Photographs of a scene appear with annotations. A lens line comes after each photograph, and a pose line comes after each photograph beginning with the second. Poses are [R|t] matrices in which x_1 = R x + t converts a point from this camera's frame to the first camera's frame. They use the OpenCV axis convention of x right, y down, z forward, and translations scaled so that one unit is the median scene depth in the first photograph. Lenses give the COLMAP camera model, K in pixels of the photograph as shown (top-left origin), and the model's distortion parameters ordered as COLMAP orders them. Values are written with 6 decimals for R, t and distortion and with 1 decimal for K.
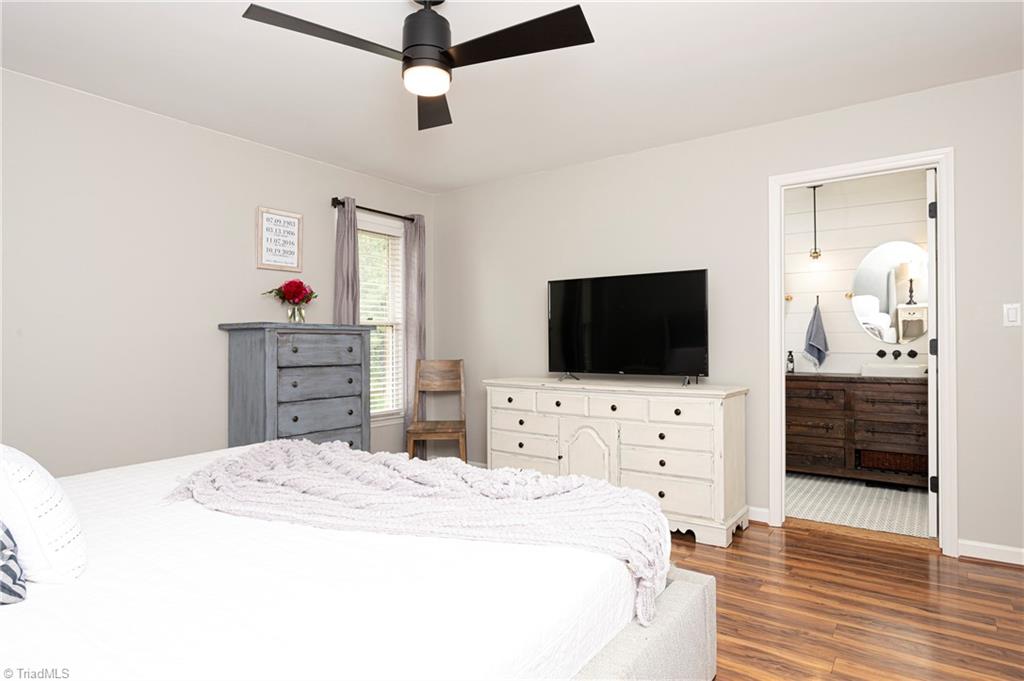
lens RADIAL K [[567.5, 0, 511.2], [0, 567.5, 339.1], [0, 0, 1]] dist [-0.001063, -0.000011]
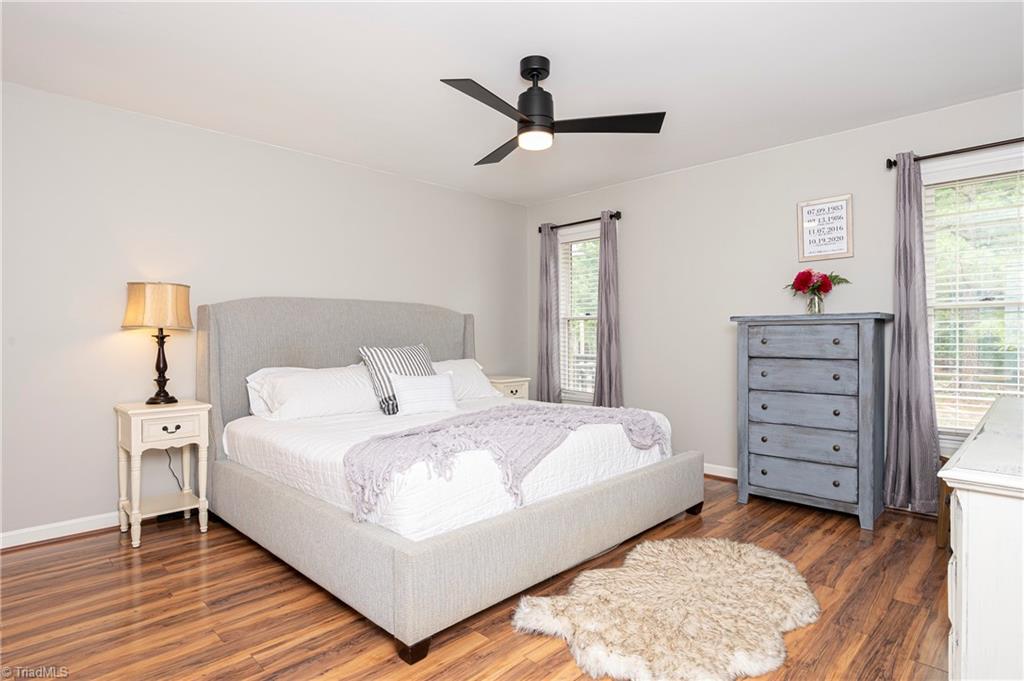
lens RADIAL K [[555.0, 0, 511.3], [0, 555.0, 340.1], [0, 0, 1]] dist [-0.002037, -0.000240]
pose [[-0.168599, 0.008583, -0.985647, 0.658543], [0.014603, 0.999874, 0.006209, 0.003510], [0.985577, -0.013346, -0.168703, 0.660736]]
